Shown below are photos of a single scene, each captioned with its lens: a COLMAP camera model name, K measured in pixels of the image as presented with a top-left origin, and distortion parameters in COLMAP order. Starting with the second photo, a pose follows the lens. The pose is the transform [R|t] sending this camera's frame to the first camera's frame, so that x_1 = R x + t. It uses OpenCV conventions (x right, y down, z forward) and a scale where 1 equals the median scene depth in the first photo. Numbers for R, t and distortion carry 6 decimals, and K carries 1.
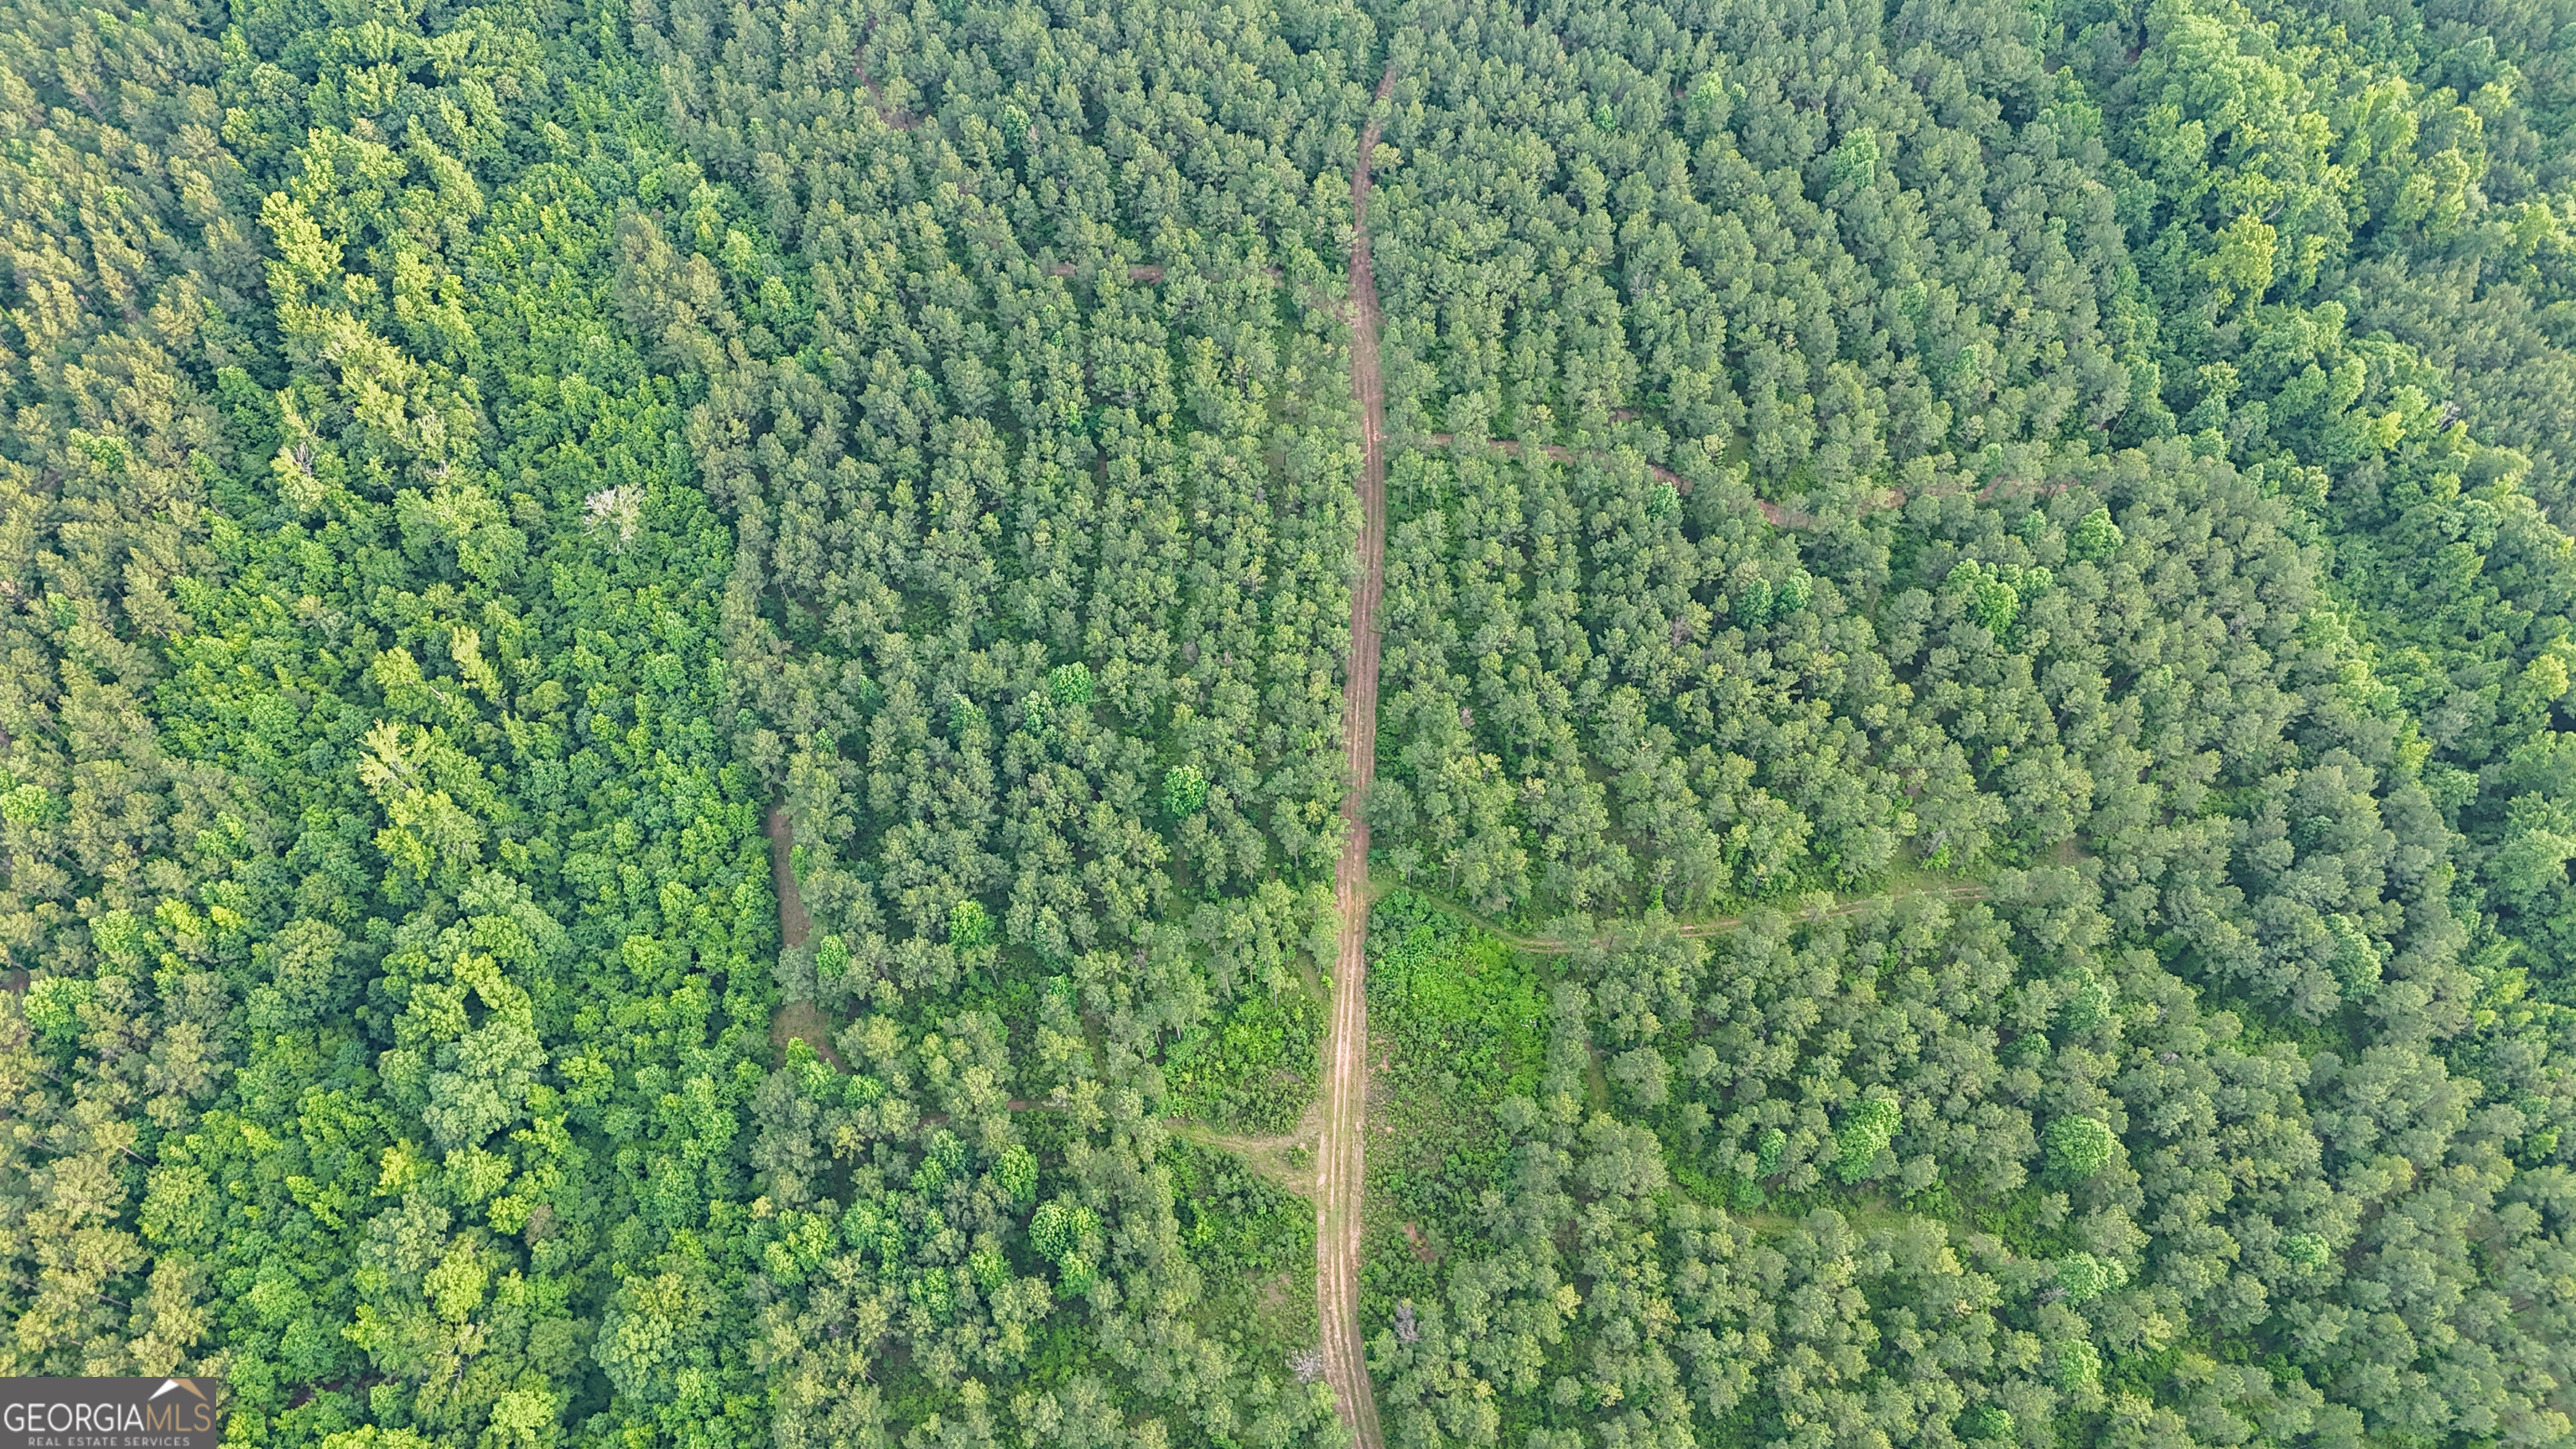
lens RADIAL K [[1881.8, 0, 1283.1], [0, 1881.8, 726.8], [0, 0, 1]] dist [0.053491, -0.042360]
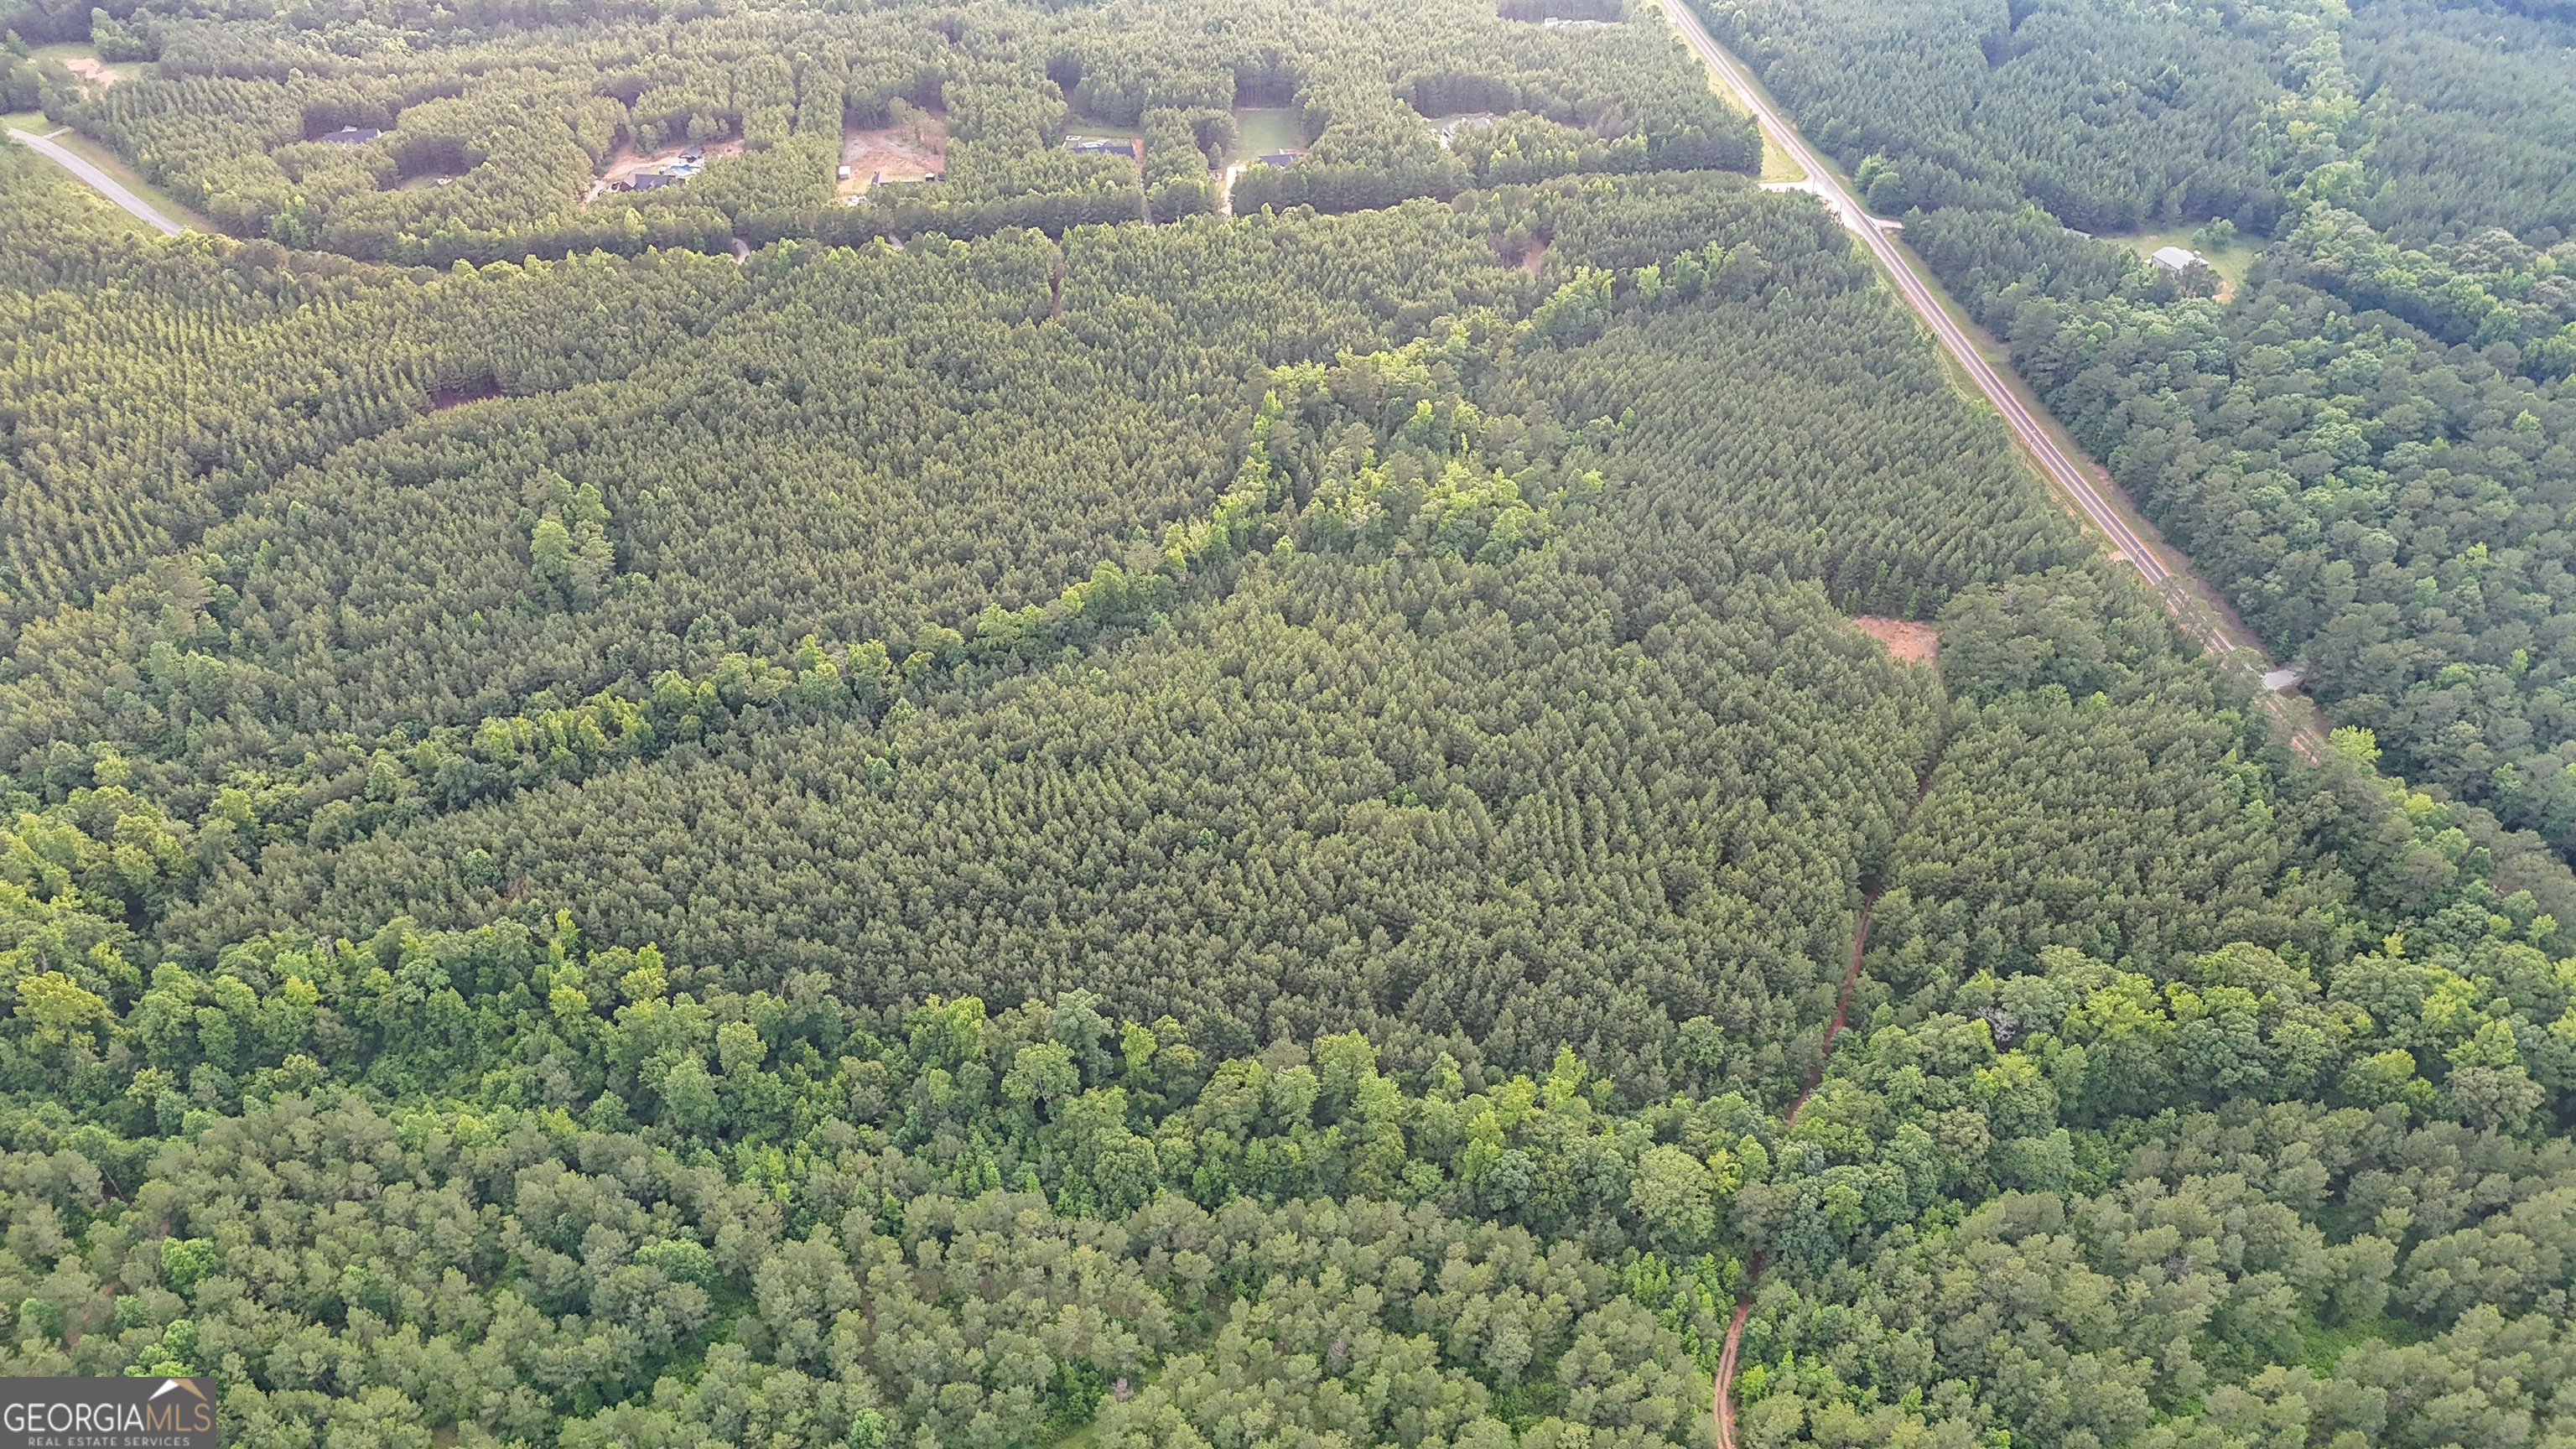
lens RADIAL K [[1881.8, 0, 1288.0], [0, 1881.8, 726.7], [0, 0, 1]] dist [0.053491, -0.042360]
pose [[0.289350, -0.617191, 0.731678, 0.049303], [0.843128, 0.526241, 0.110475, 0.124799], [-0.453223, 0.584933, 0.672639, -0.067364]]
